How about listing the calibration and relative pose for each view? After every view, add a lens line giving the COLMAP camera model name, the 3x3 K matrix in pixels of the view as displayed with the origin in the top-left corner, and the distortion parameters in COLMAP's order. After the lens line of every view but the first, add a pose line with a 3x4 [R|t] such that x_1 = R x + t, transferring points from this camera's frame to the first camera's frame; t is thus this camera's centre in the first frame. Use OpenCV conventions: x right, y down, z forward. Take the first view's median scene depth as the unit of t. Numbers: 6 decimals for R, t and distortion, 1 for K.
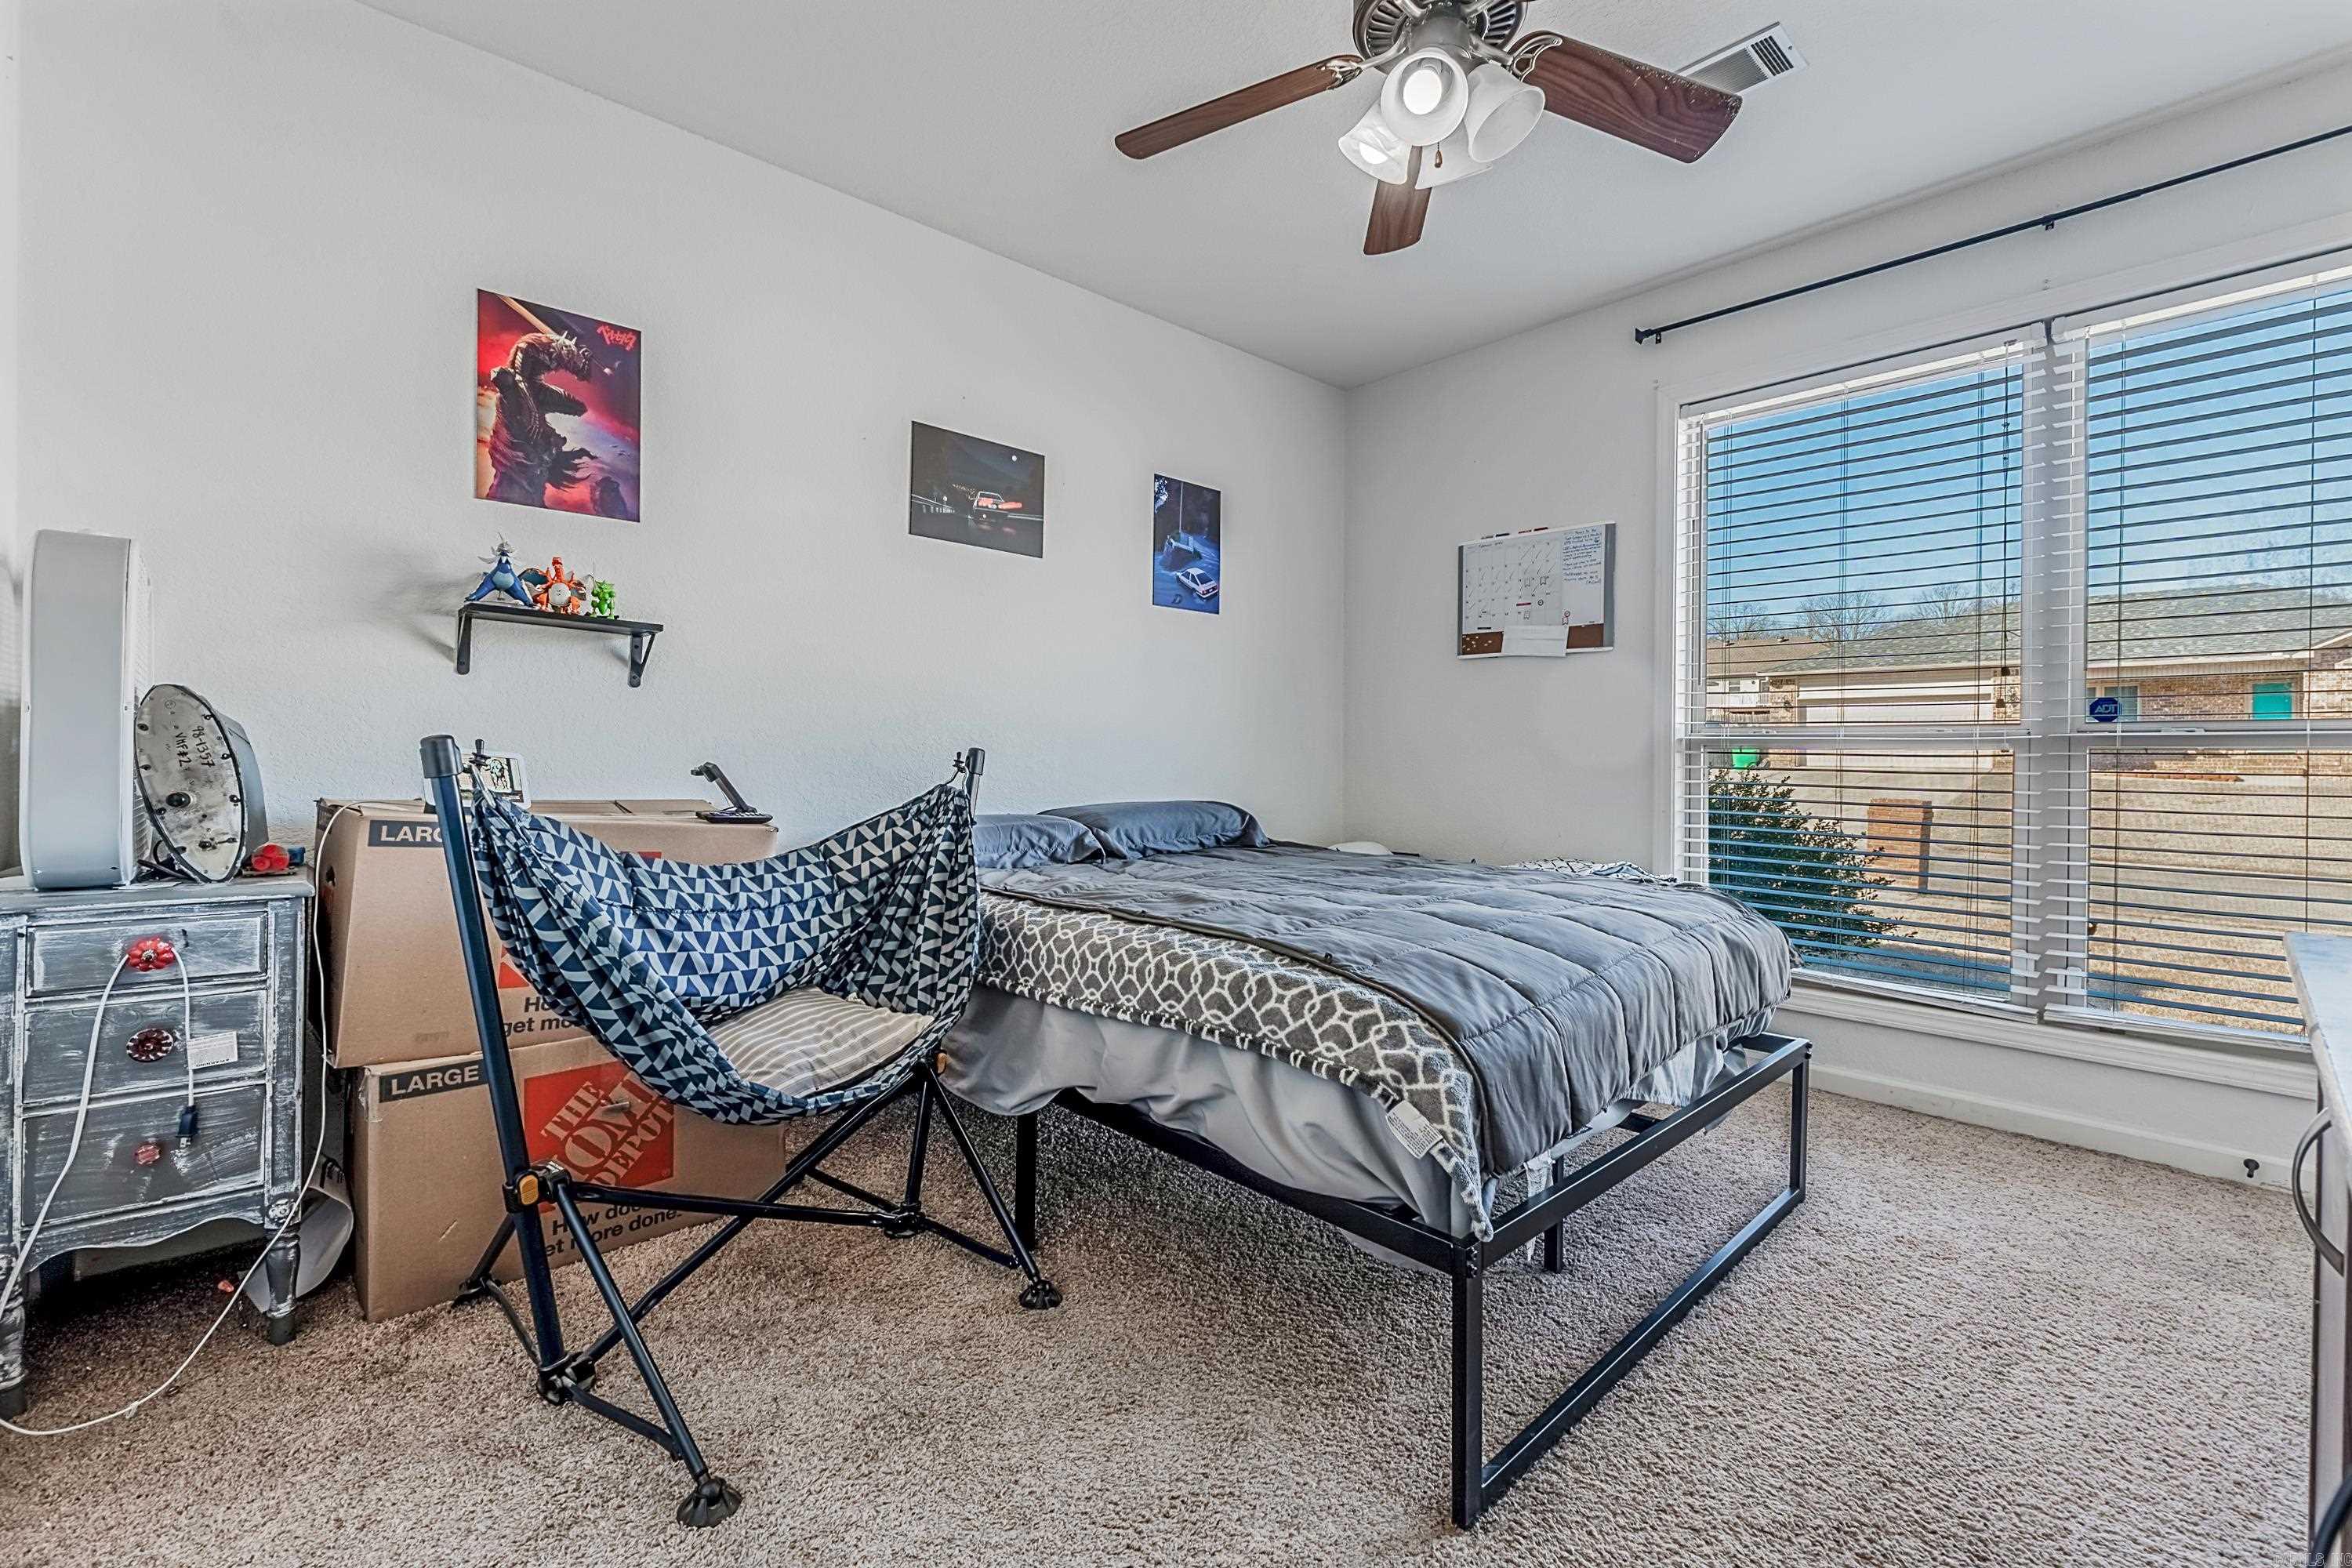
lens RADIAL K [[996.4, 0, 1182.0], [0, 996.4, 758.1], [0, 0, 1]] dist [-0.002483, -0.000305]
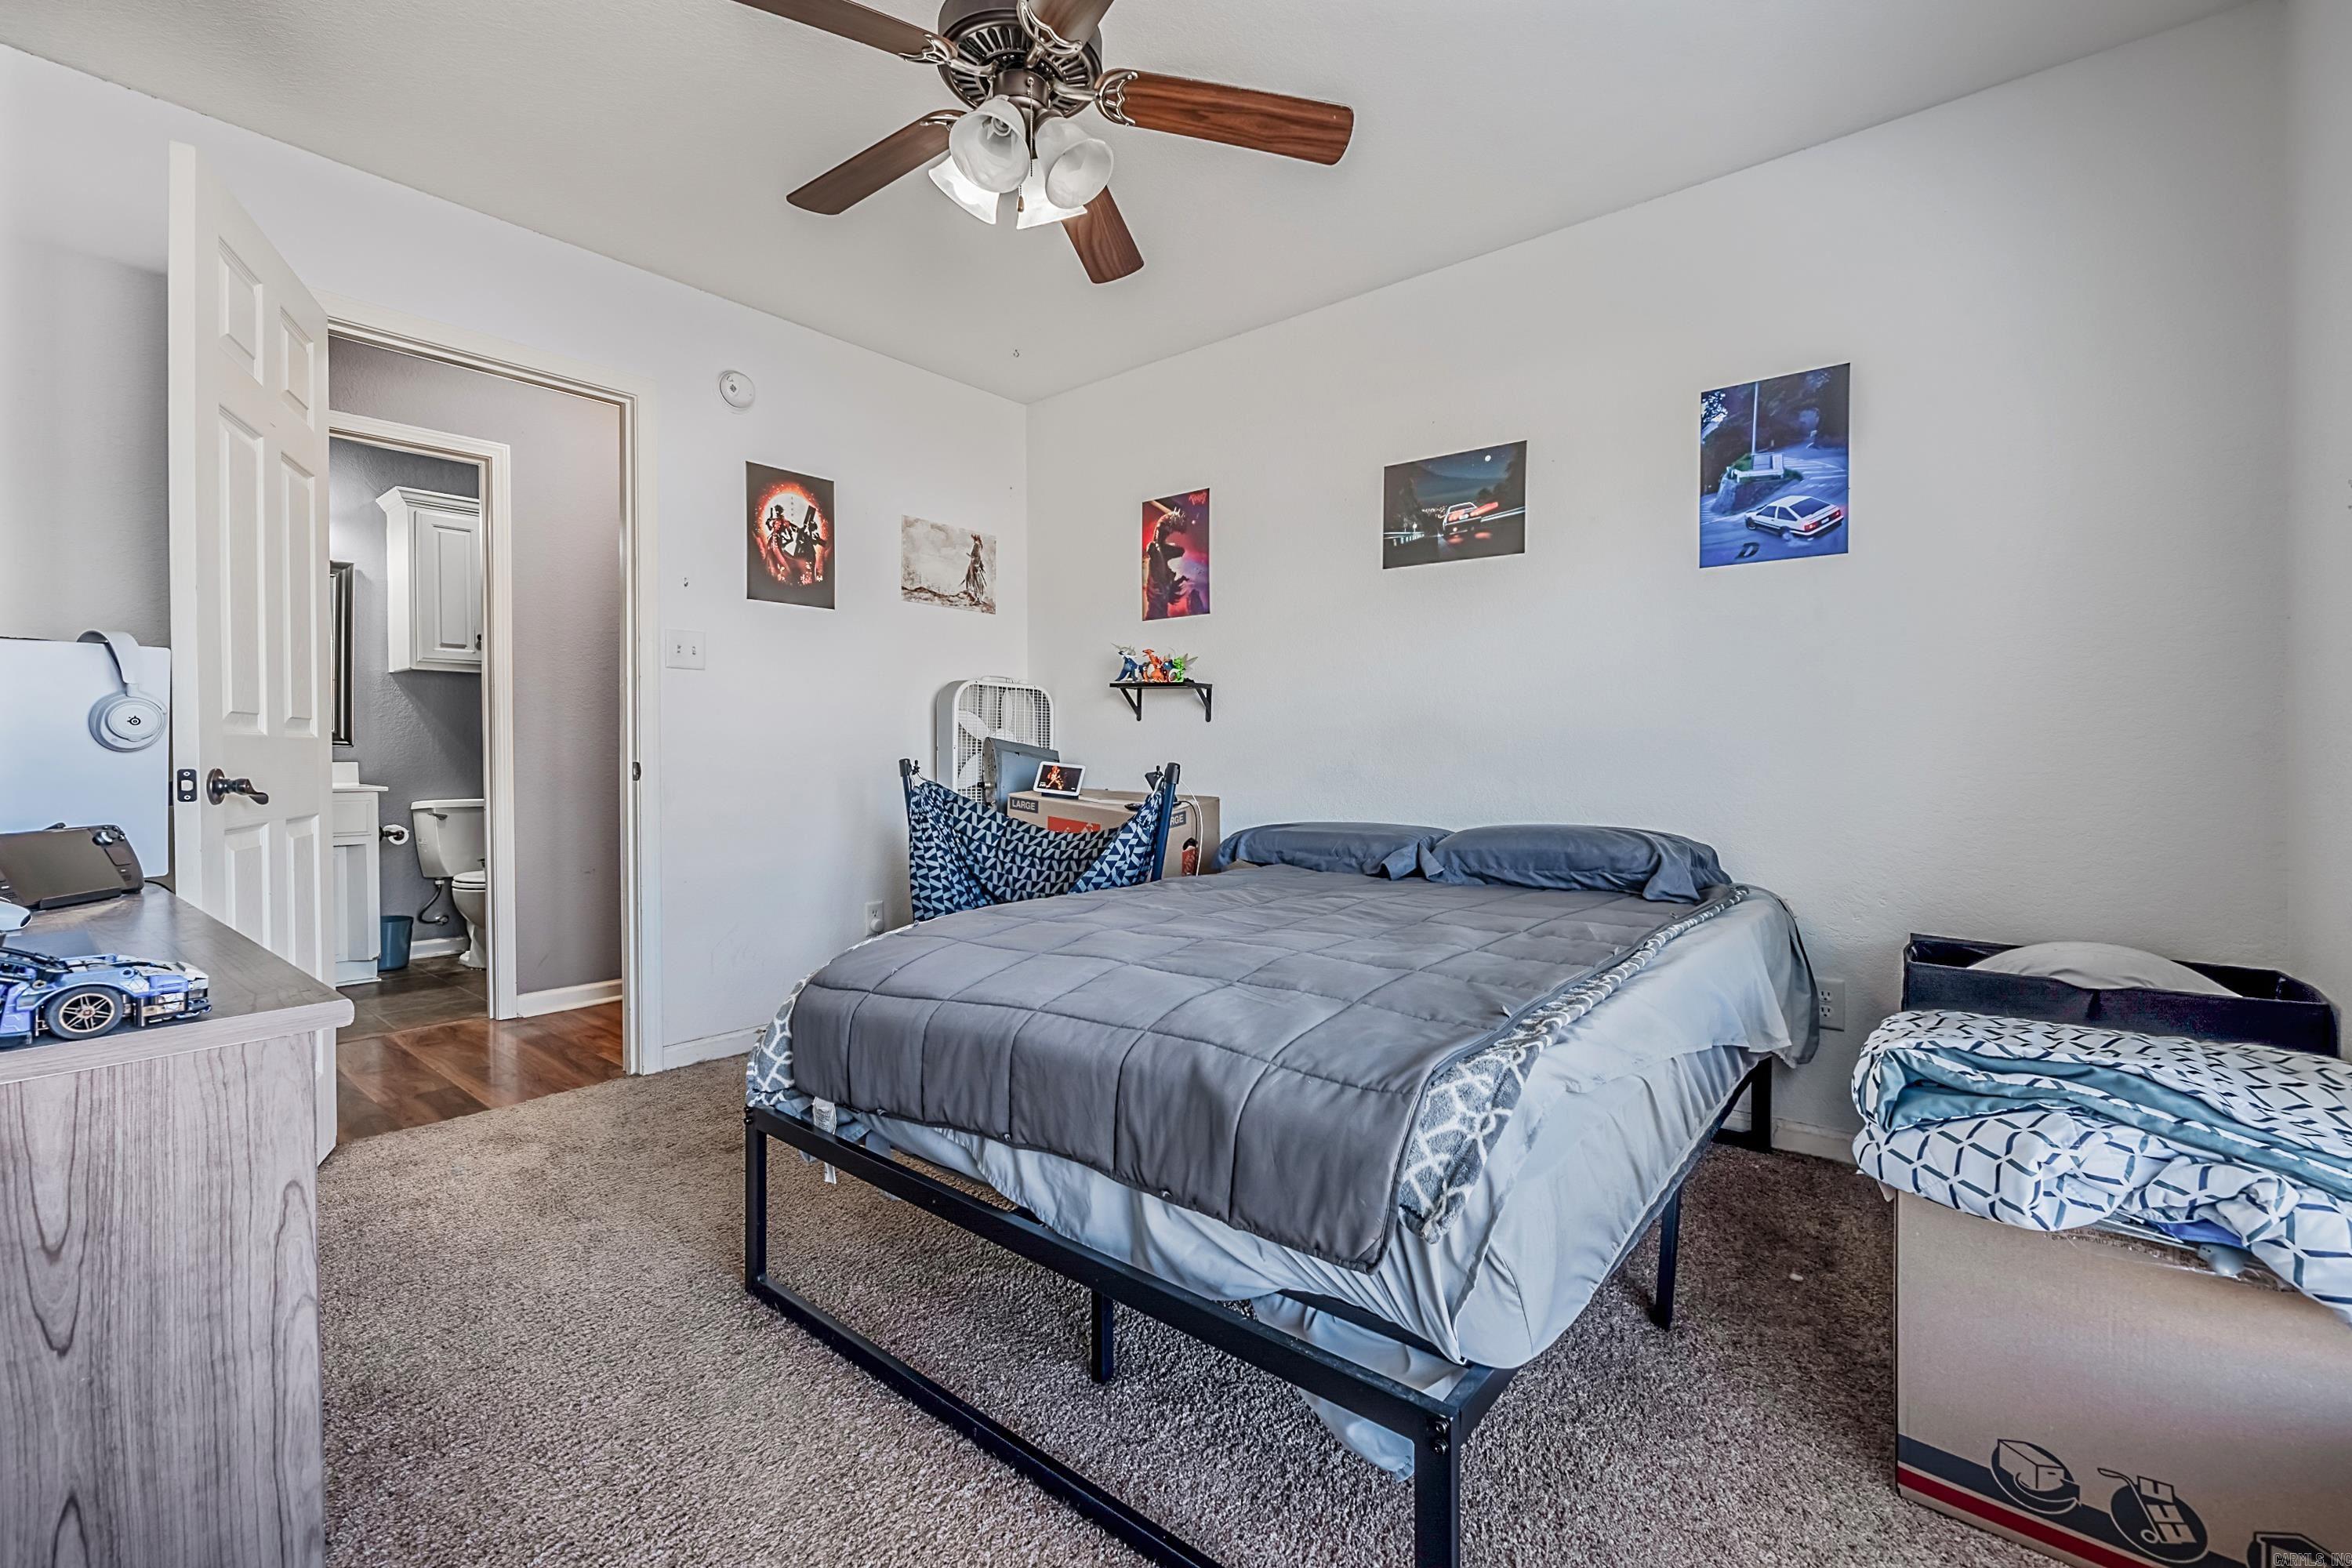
lens RADIAL K [[996.4, 0, 1182.0], [0, 996.4, 758.1], [0, 0, 1]] dist [-0.002483, -0.000305]
pose [[0.144789, -0.000157, -0.989463, 0.799208], [-0.000146, 1.000000, -0.000180, -0.012799], [0.989463, 0.000170, 0.144789, 0.614954]]
